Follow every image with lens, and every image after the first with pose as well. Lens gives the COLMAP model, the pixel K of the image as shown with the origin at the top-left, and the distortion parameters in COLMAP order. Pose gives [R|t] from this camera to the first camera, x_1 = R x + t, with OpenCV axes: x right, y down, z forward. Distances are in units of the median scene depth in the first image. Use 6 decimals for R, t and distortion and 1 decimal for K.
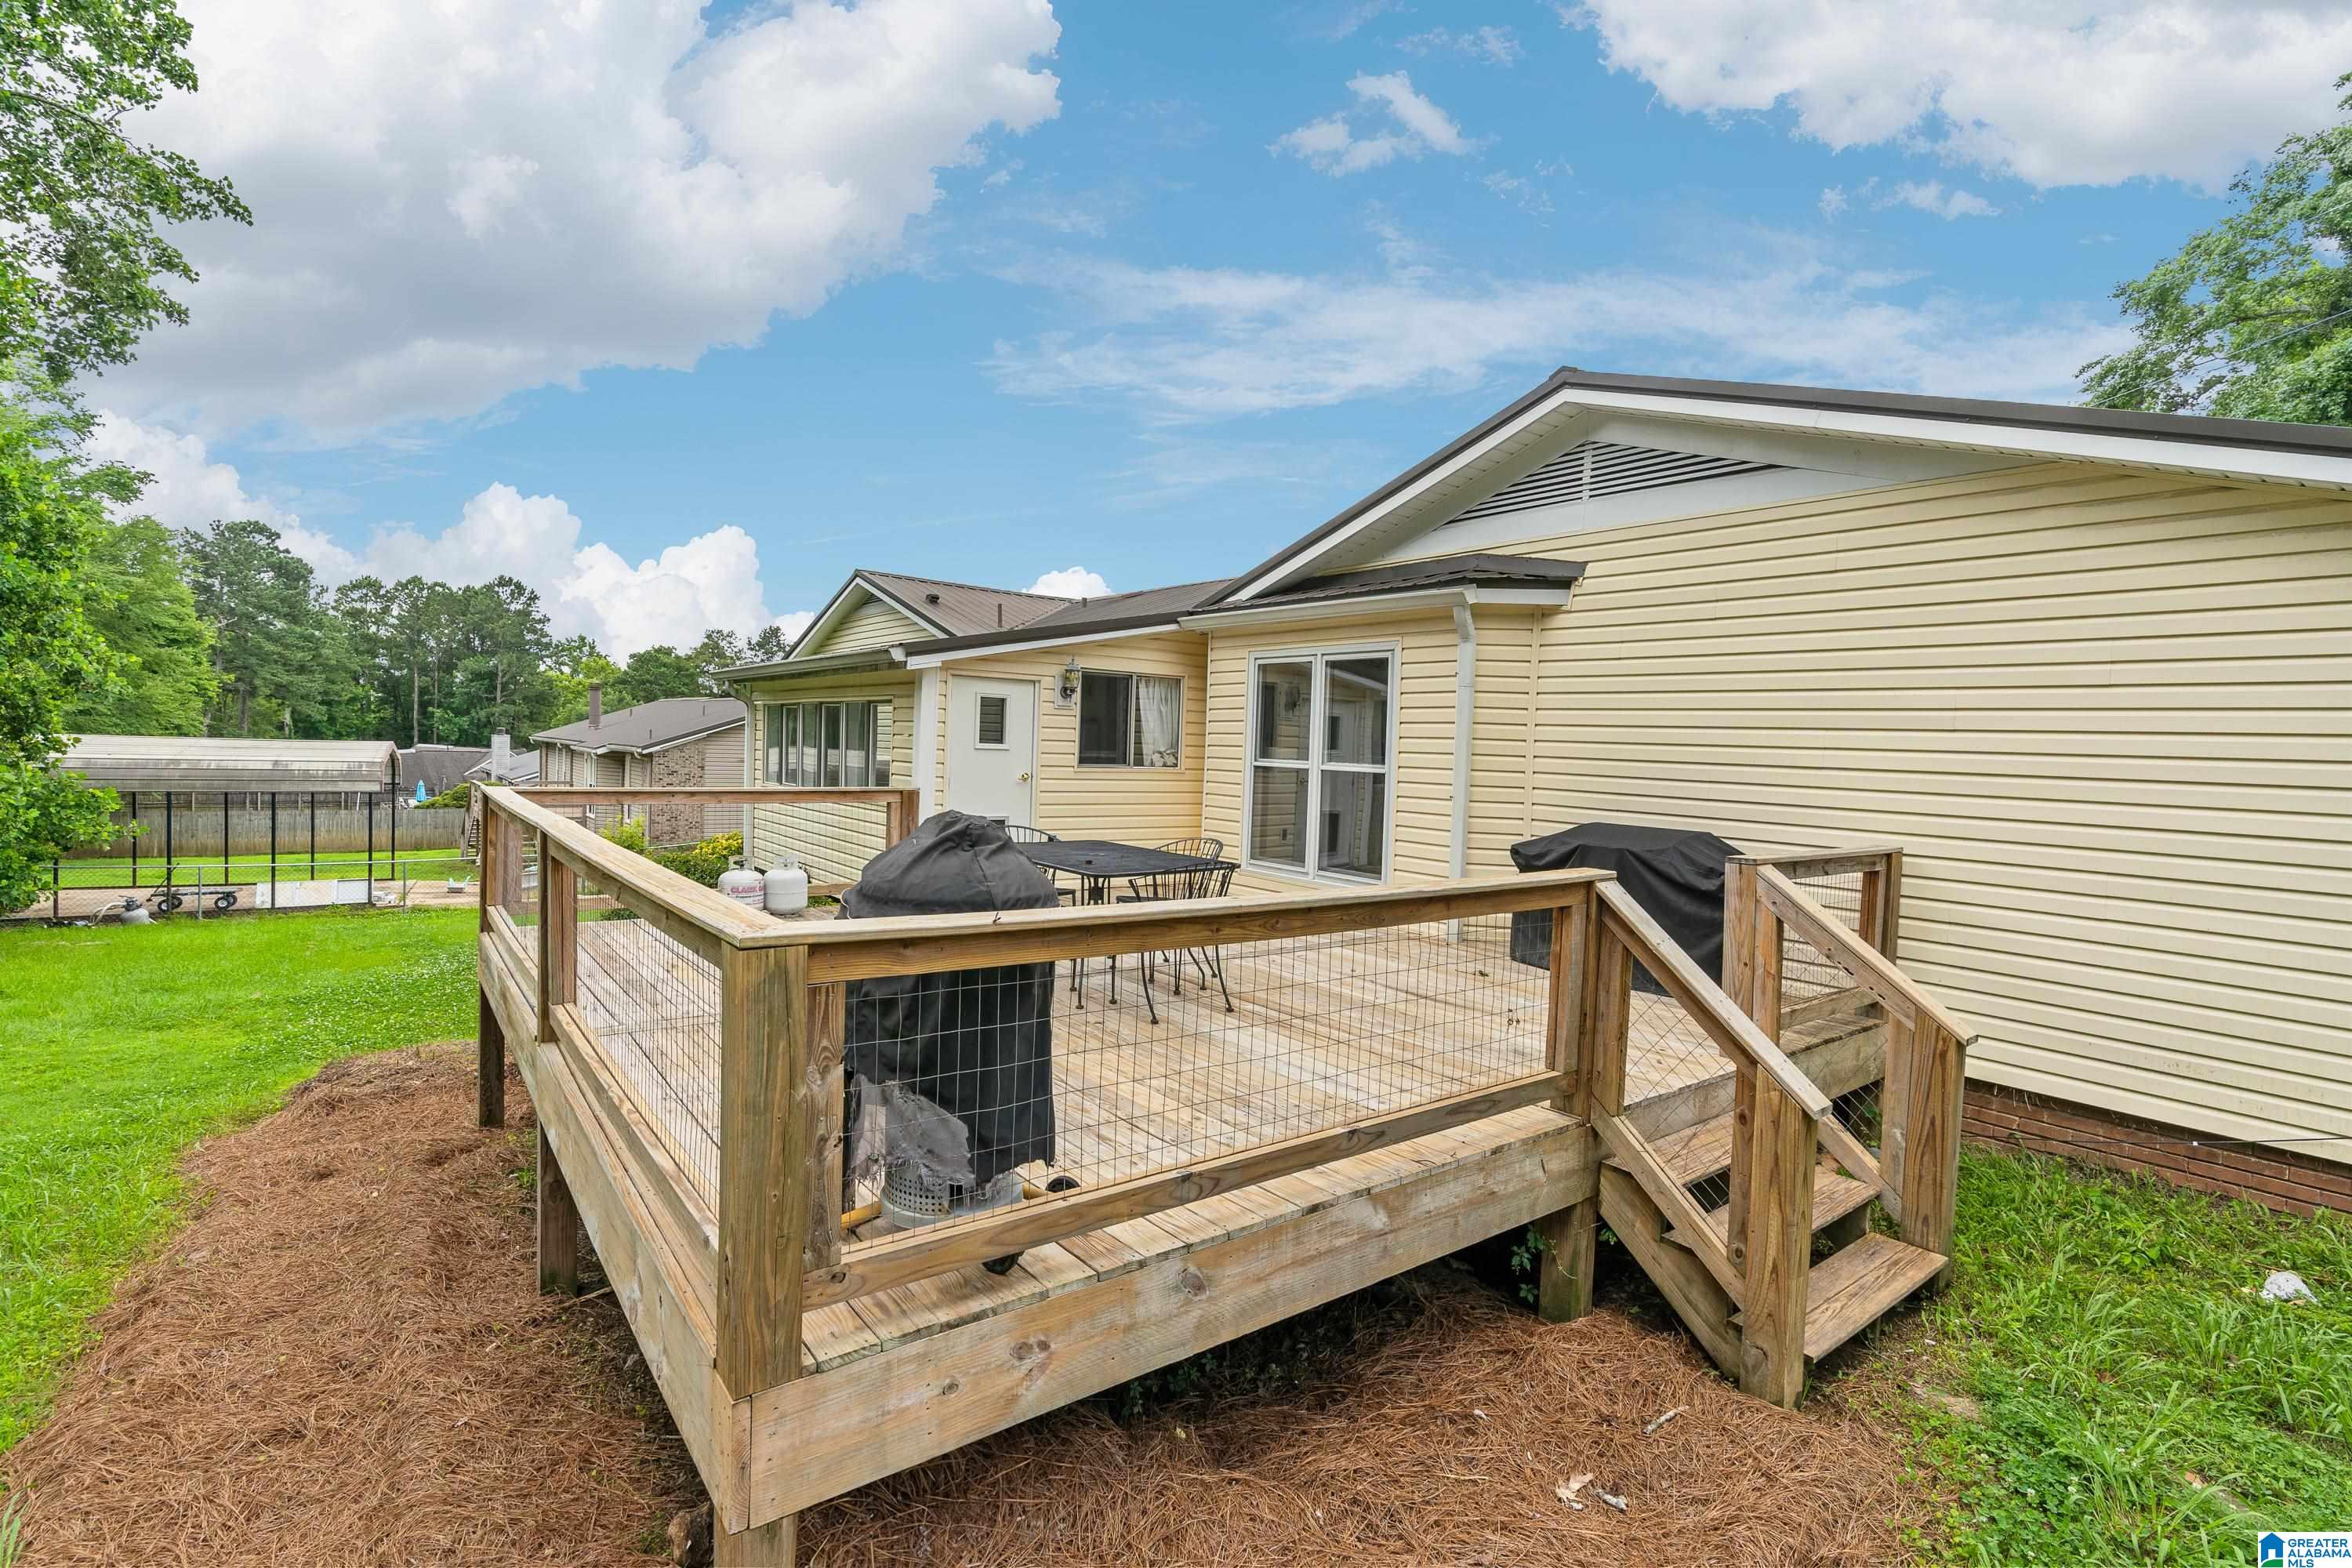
lens RADIAL K [[1105.2, 0, 1169.6], [0, 1105.2, 777.3], [0, 0, 1]] dist [-0.001961, 0.000084]
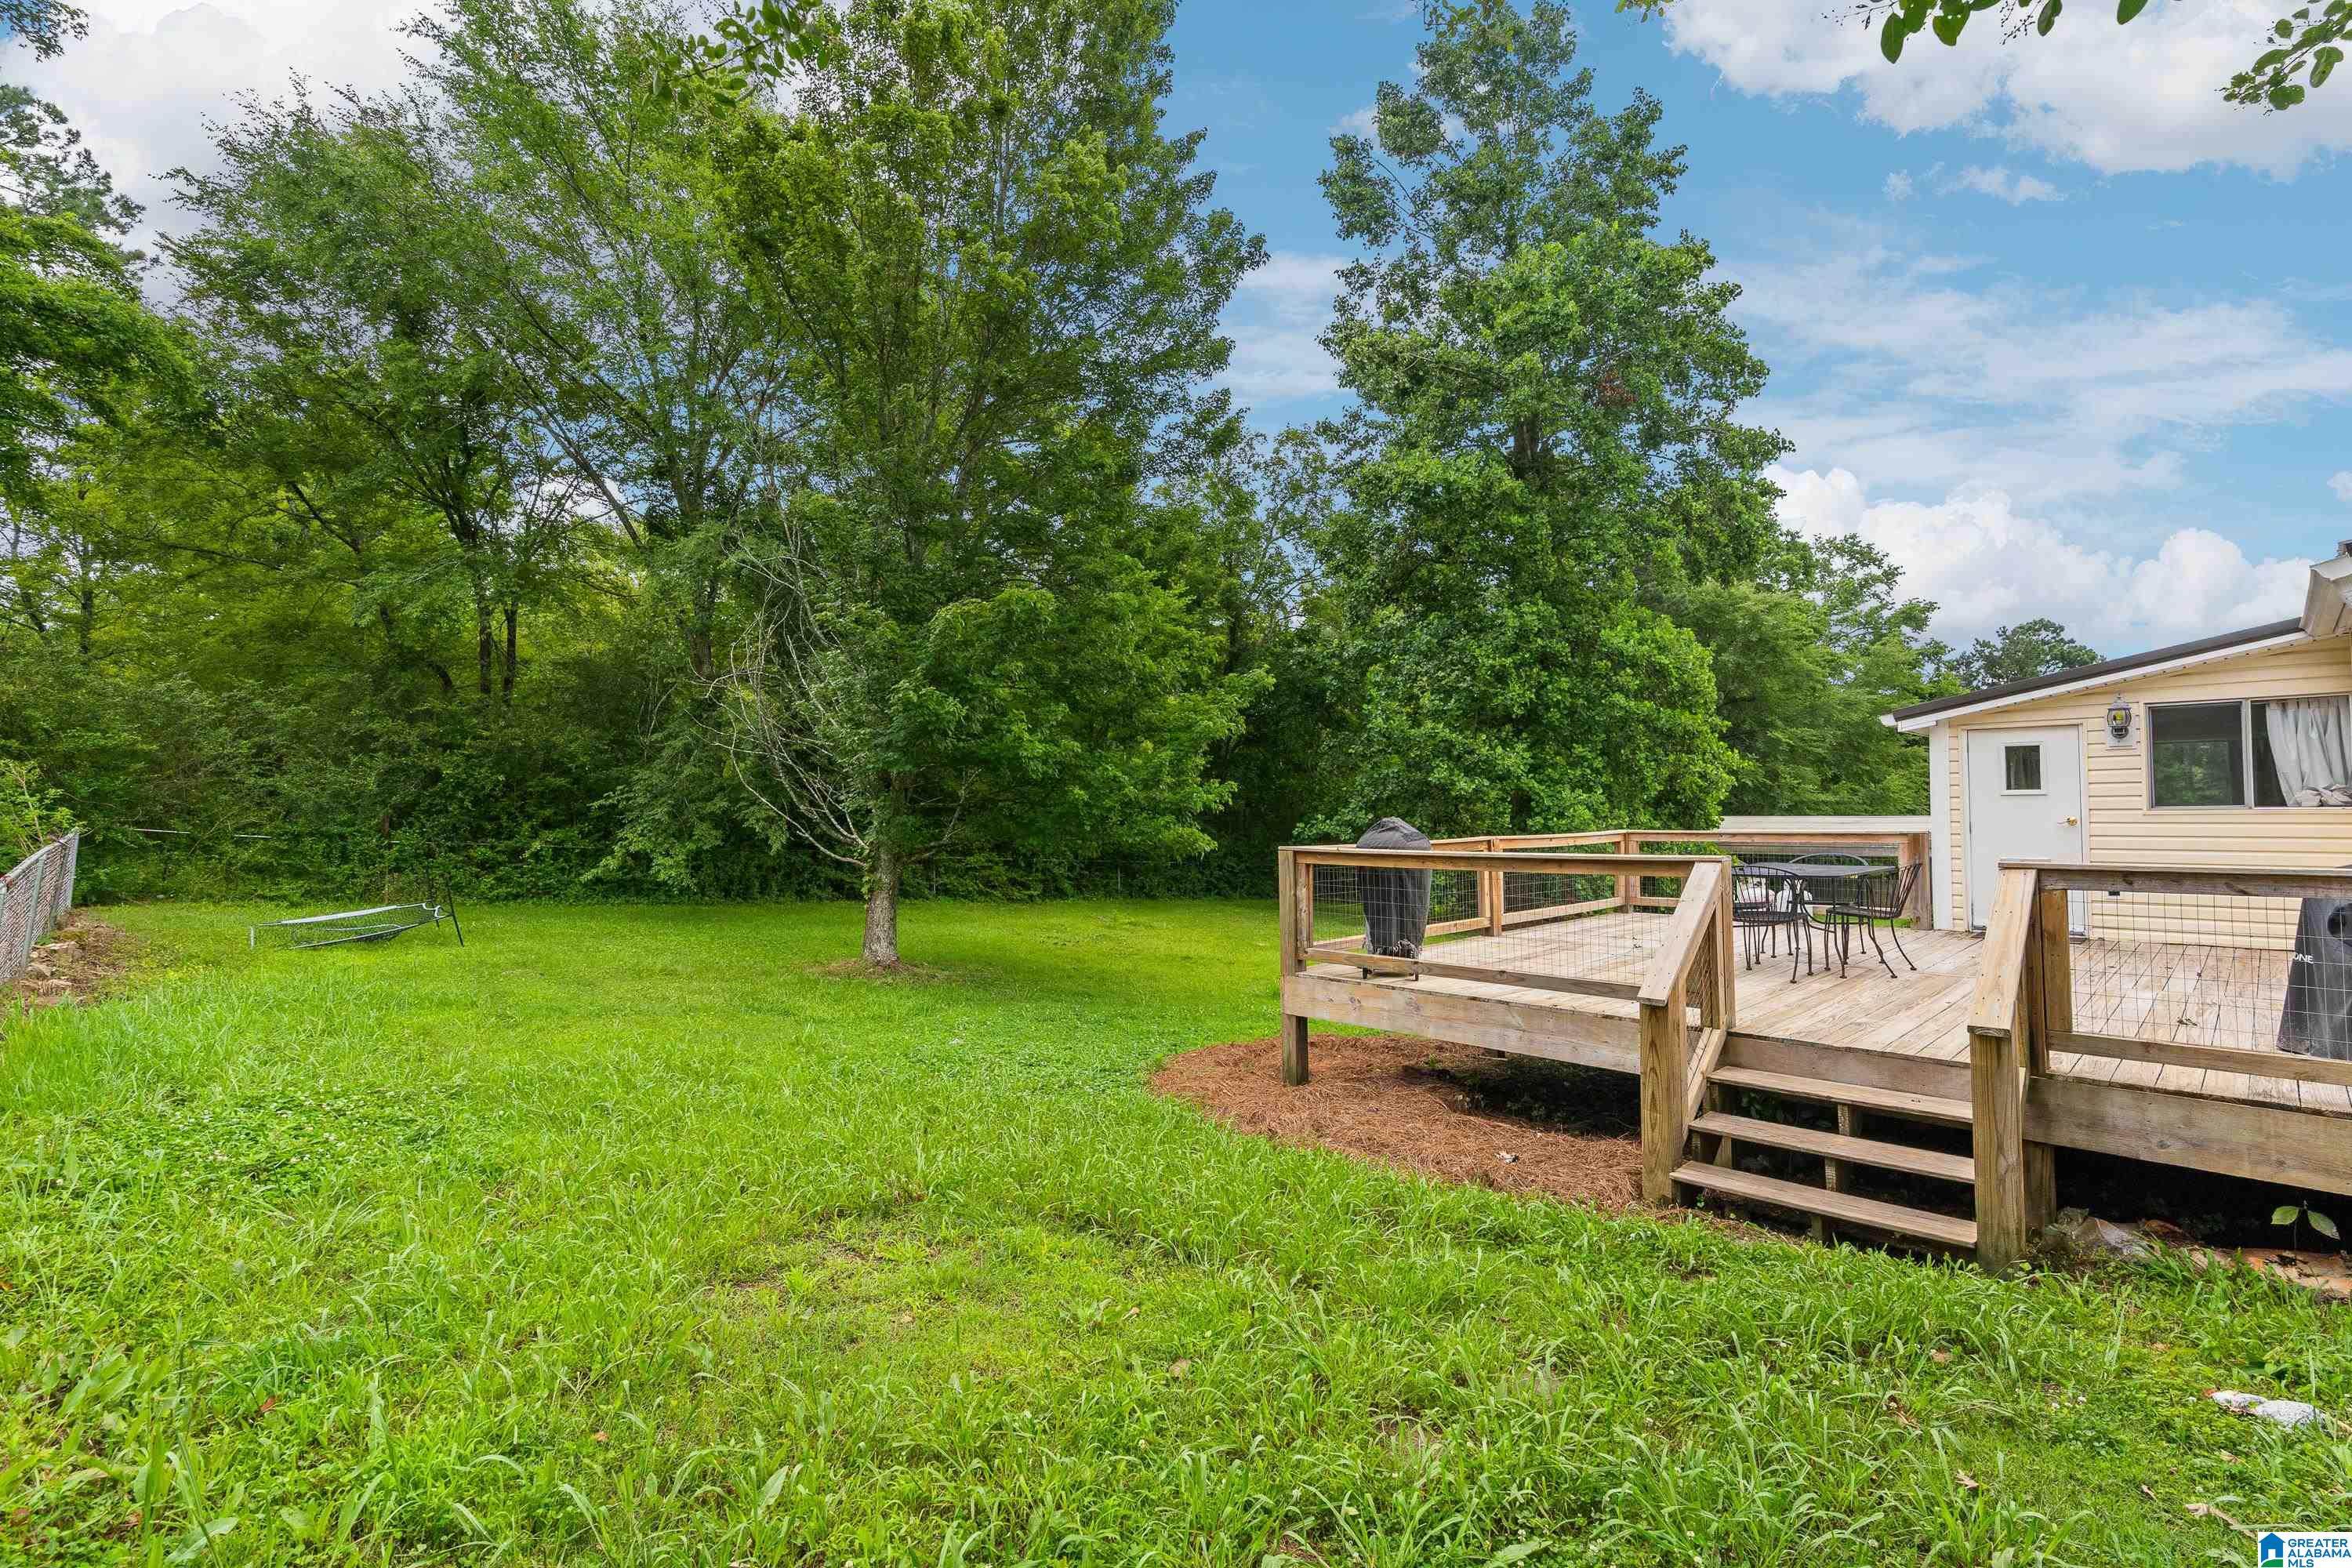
lens RADIAL K [[1066.9, 0, 1178.6], [0, 1066.9, 776.6], [0, 0, 1]] dist [-0.008073, 0.000251]
pose [[0.141589, -0.063754, -0.987870, 0.691356], [-0.012236, 0.997735, -0.066144, 0.033644], [0.989850, 0.021452, 0.140489, 0.042386]]
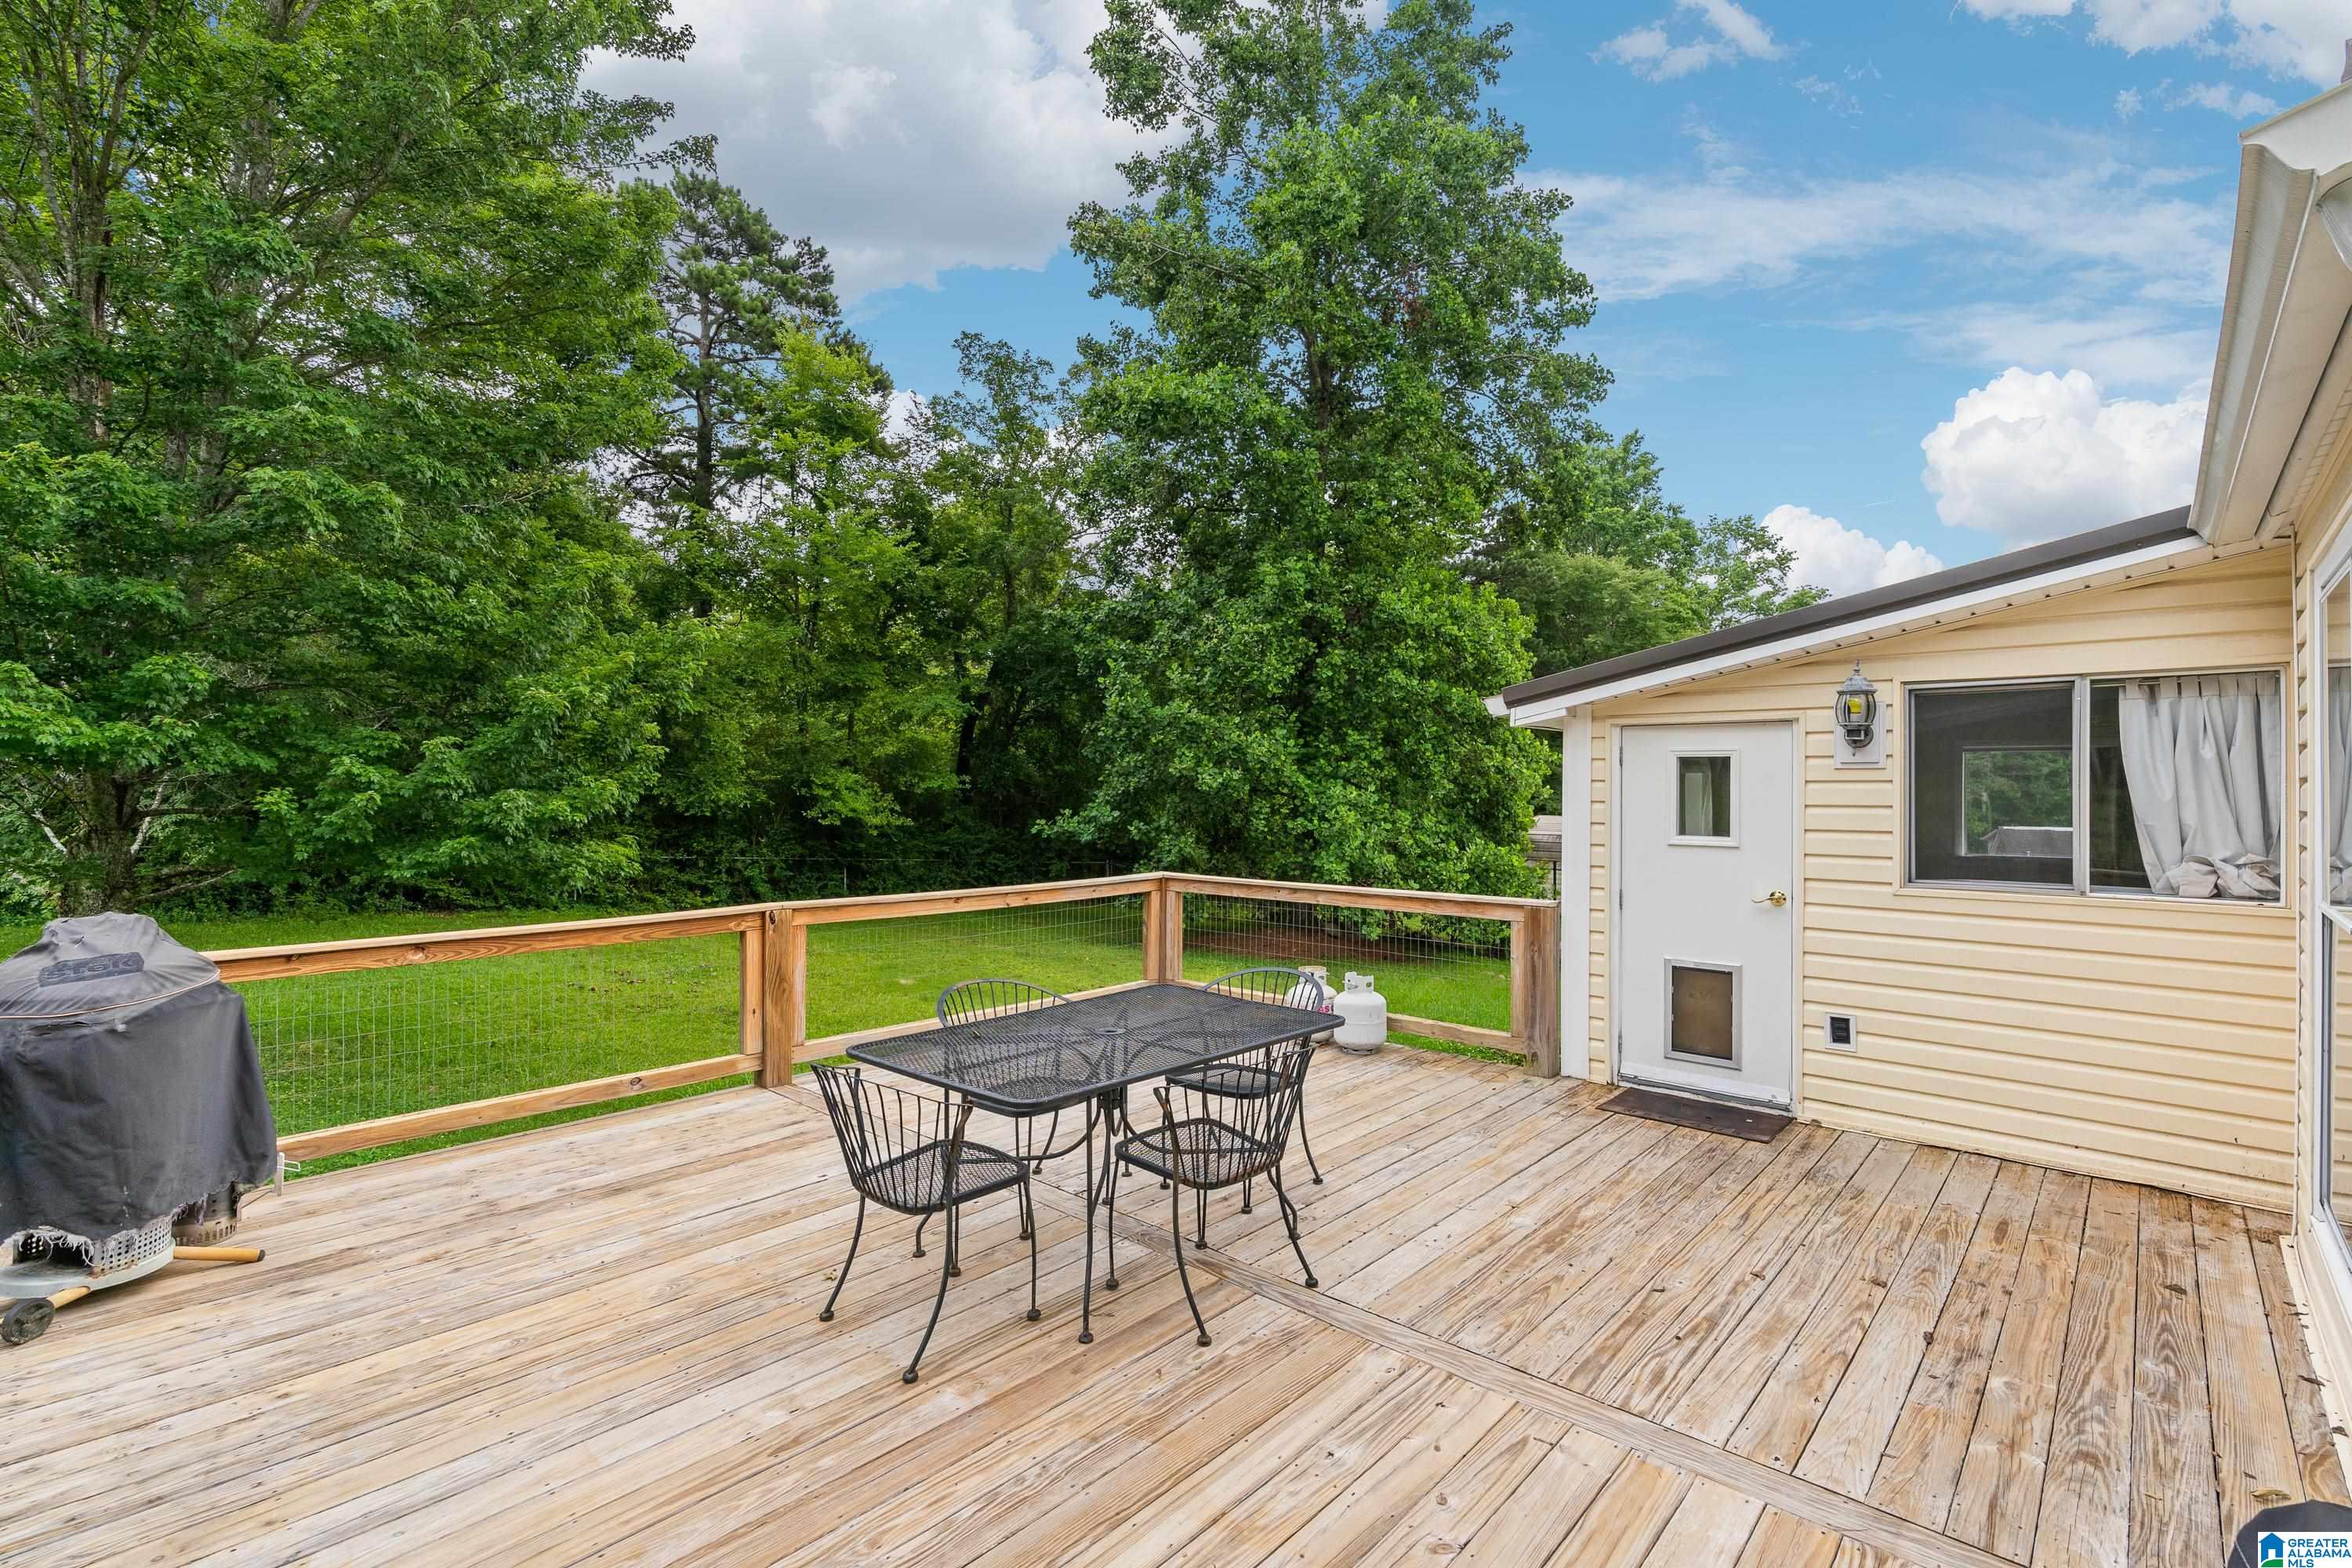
lens RADIAL K [[1066.9, 0, 1178.6], [0, 1066.9, 776.6], [0, 0, 1]] dist [-0.008073, 0.000251]
pose [[0.201946, -0.039819, -0.978587, 0.317667], [-0.024126, 0.998668, -0.045615, -0.026776], [0.979099, 0.032821, 0.200716, 0.571939]]
